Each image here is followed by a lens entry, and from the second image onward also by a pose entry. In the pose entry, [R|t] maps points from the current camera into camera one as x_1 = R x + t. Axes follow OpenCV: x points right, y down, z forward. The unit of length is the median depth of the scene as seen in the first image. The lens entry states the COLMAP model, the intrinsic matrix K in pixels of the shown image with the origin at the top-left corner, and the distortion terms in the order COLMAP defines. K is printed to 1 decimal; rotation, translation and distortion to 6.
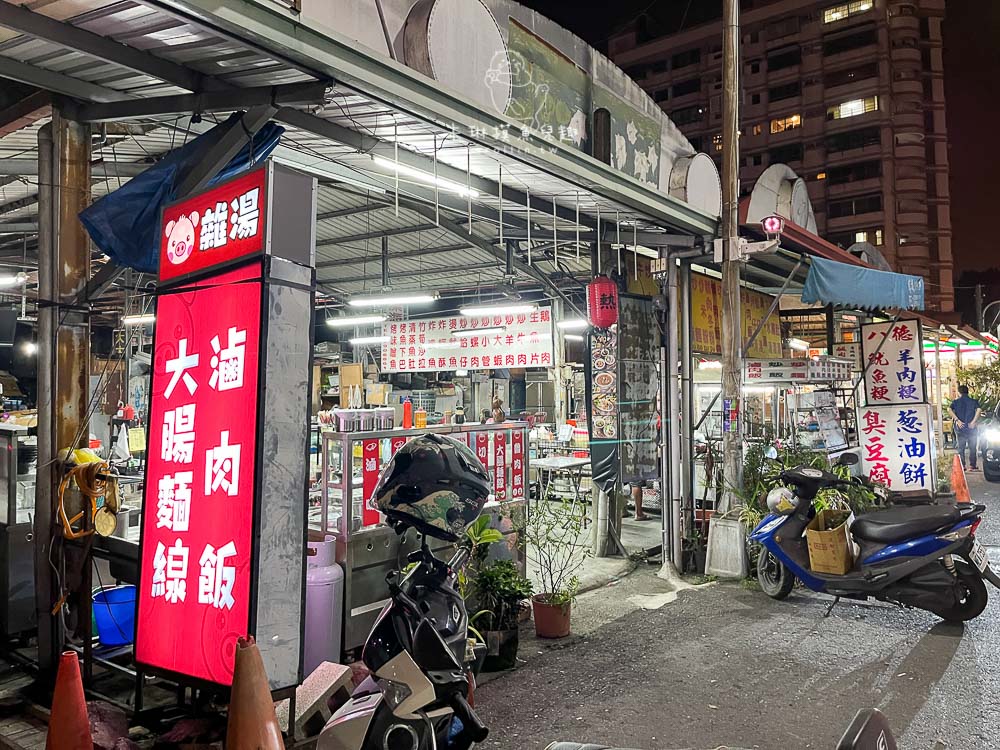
lens RADIAL K [[751.4, 0, 494.3], [0, 751.4, 369.6], [0, 0, 1]] dist [0.035557, -0.062463]
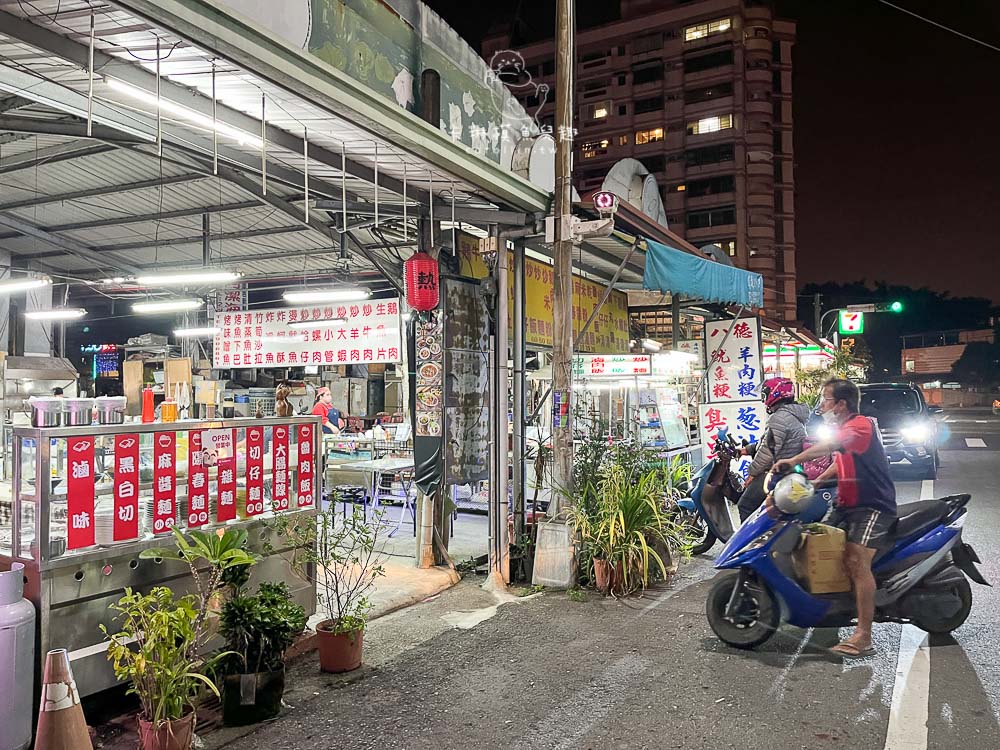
lens RADIAL K [[751.4, 0, 499.9], [0, 751.4, 379.2], [0, 0, 1]] dist [0.035557, -0.062463]
pose [[0.985158, 0.006368, 0.171530, 0.065267], [-0.007934, 0.999933, 0.008449, 0.012918], [-0.171464, -0.009685, 0.985143, 0.088096]]
